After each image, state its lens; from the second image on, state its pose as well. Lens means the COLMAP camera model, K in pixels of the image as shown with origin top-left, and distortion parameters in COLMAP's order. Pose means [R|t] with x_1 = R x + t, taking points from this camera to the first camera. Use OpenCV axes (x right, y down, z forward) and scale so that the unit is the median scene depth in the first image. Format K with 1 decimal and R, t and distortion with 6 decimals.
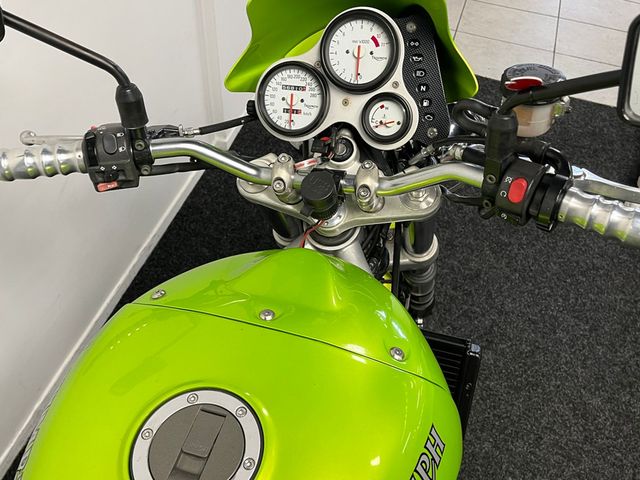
lens RADIAL K [[593.6, 0, 320.0], [0, 593.6, 240.0], [0, 0, 1]] dist [0.057499, -0.030315]
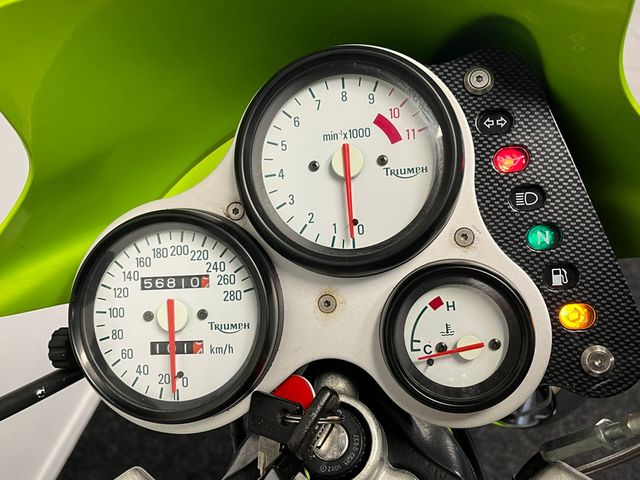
lens RADIAL K [[593.6, 0, 320.0], [0, 593.6, 240.0], [0, 0, 1]] dist [0.057499, -0.030315]
pose [[0.986771, -0.128628, 0.098683, 0.009238], [0.148762, 0.960361, -0.235746, -0.185652], [-0.064448, 0.247307, 0.966791, 0.656257]]
